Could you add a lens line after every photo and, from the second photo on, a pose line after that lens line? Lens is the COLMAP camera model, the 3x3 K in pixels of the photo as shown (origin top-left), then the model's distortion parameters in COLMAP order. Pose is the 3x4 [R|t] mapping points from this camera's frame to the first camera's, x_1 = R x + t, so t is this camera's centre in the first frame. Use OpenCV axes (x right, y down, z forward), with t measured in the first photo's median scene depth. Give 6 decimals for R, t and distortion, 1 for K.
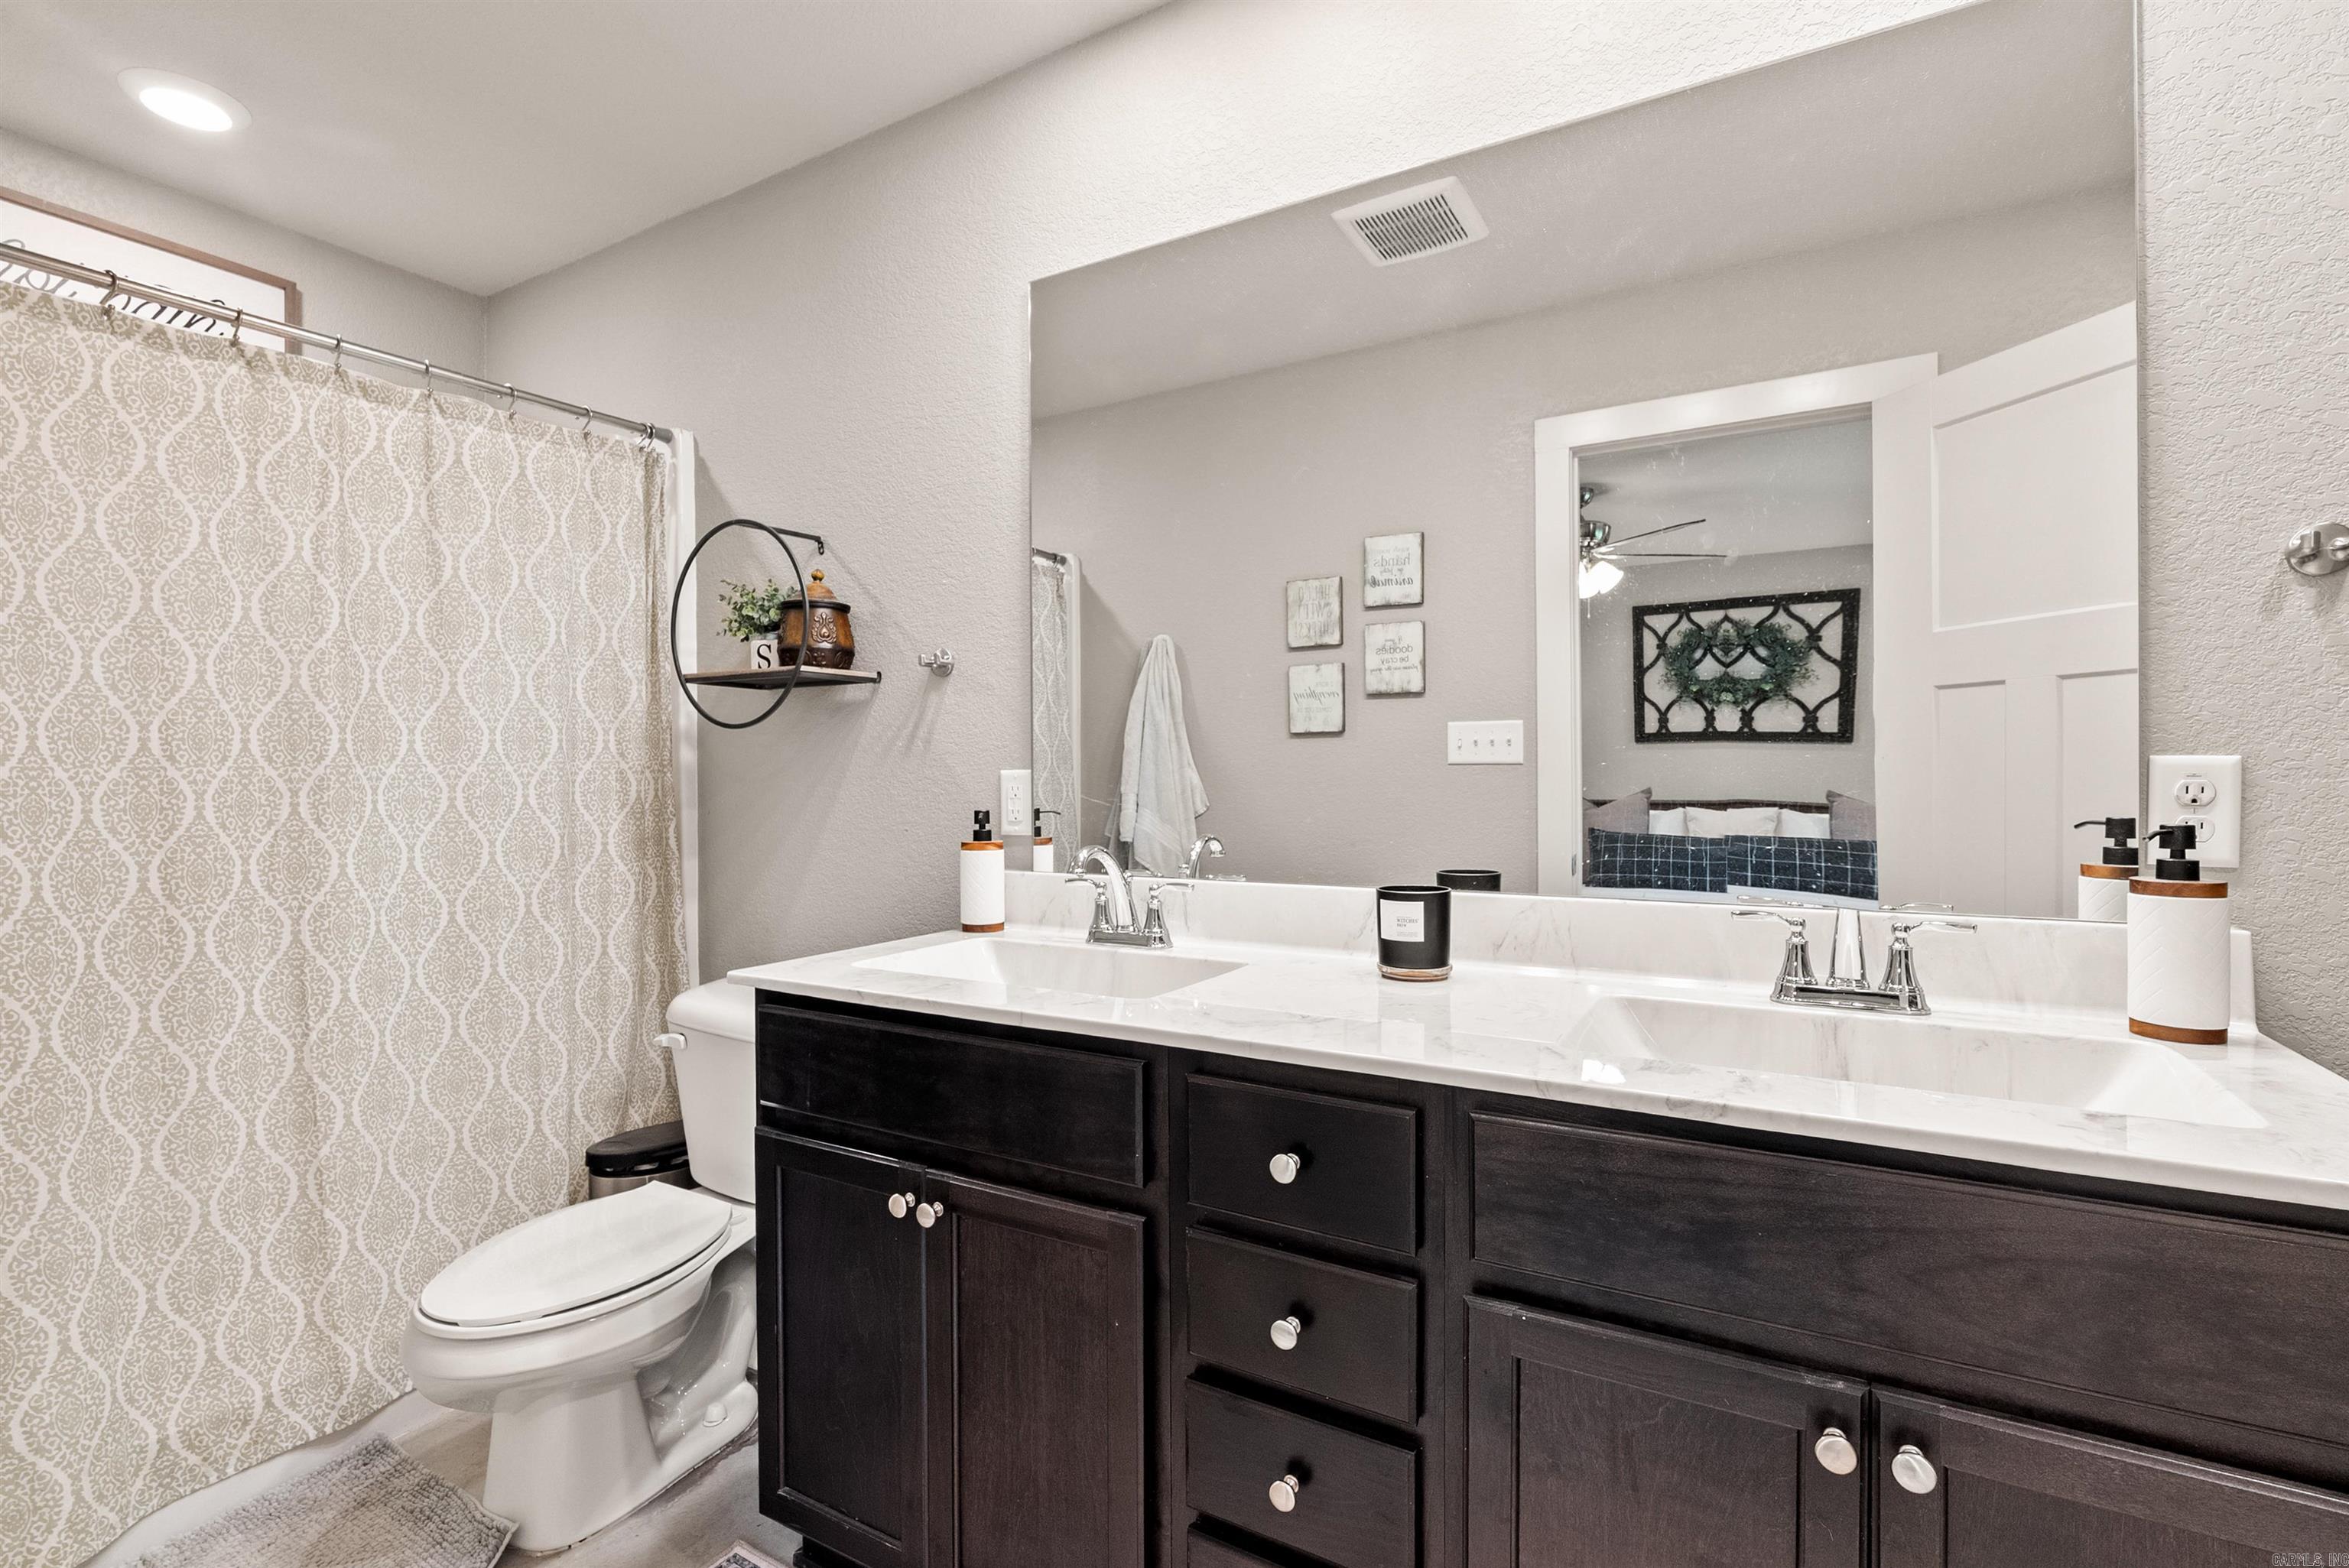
lens RADIAL K [[1070.5, 0, 1184.0], [0, 1070.5, 785.2], [0, 0, 1]] dist [-0.009351, 0.001631]
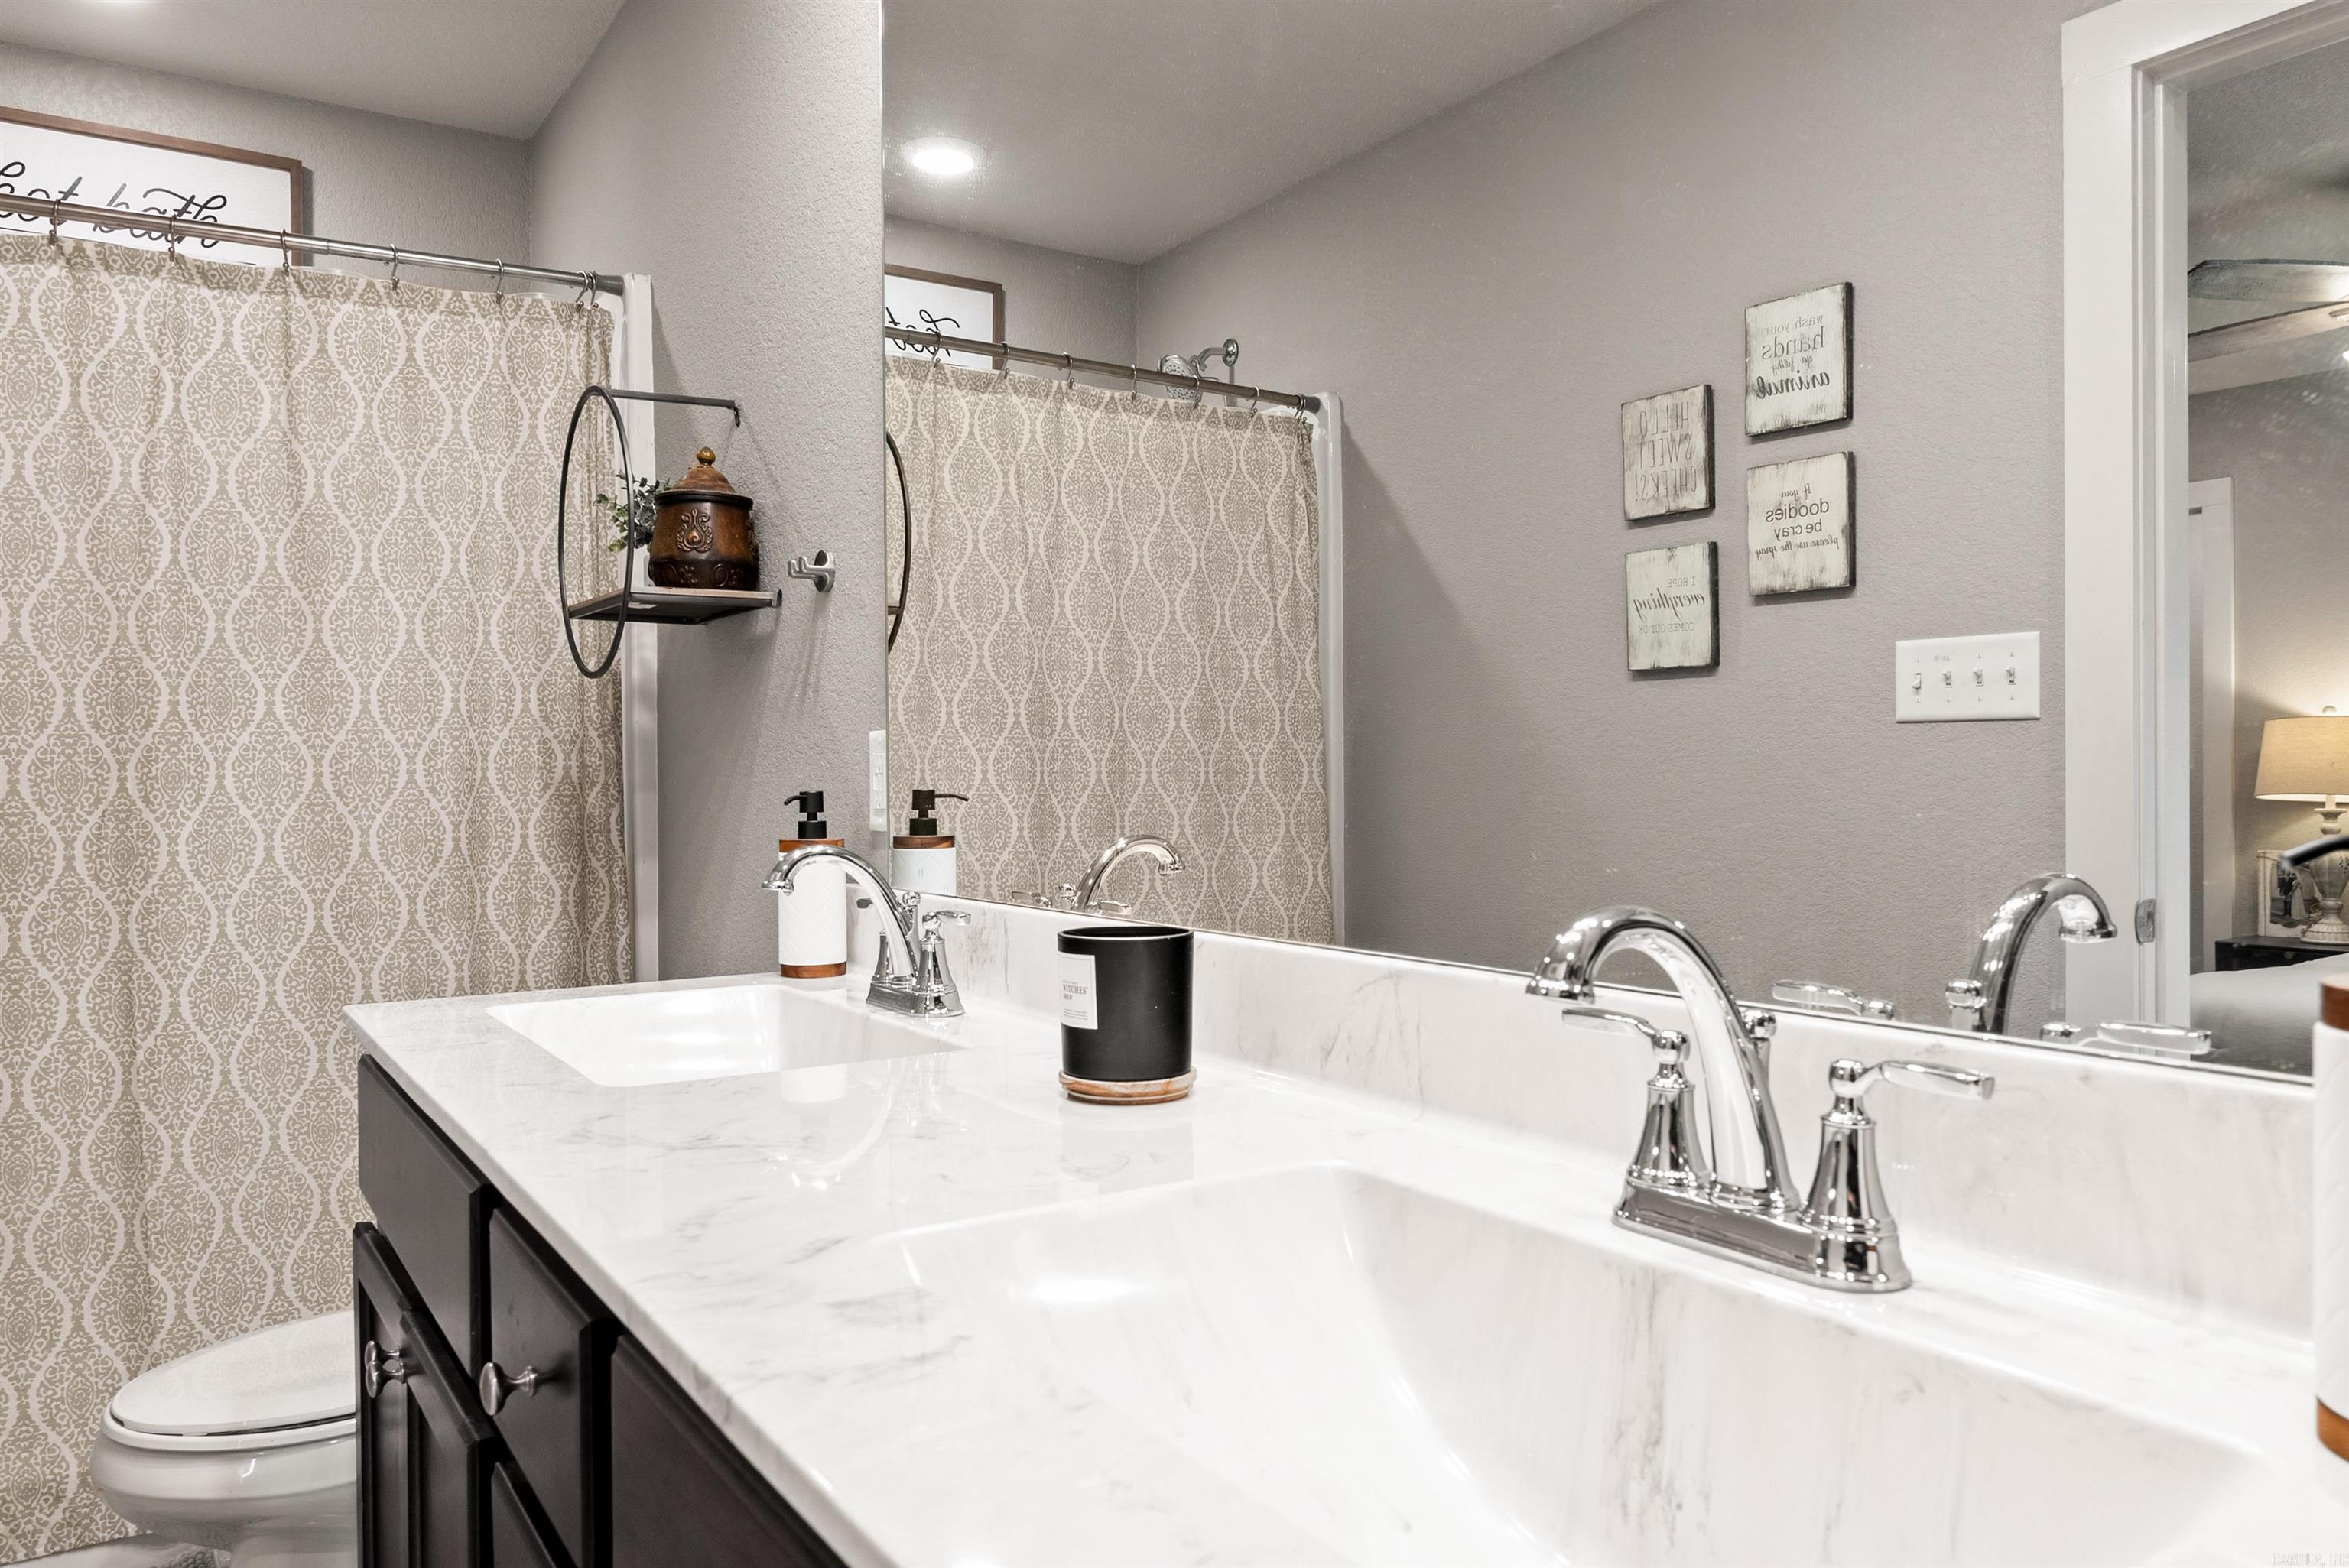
lens RADIAL K [[1625.8, 0, 1171.3], [0, 1625.8, 785.2], [0, 0, 1]] dist [-0.007556, 0.003637]
pose [[0.896138, 0.004846, -0.443749, 0.426729], [-0.002277, 0.999977, 0.006324, 0.011568], [0.443770, -0.004657, 0.896129, 0.194701]]
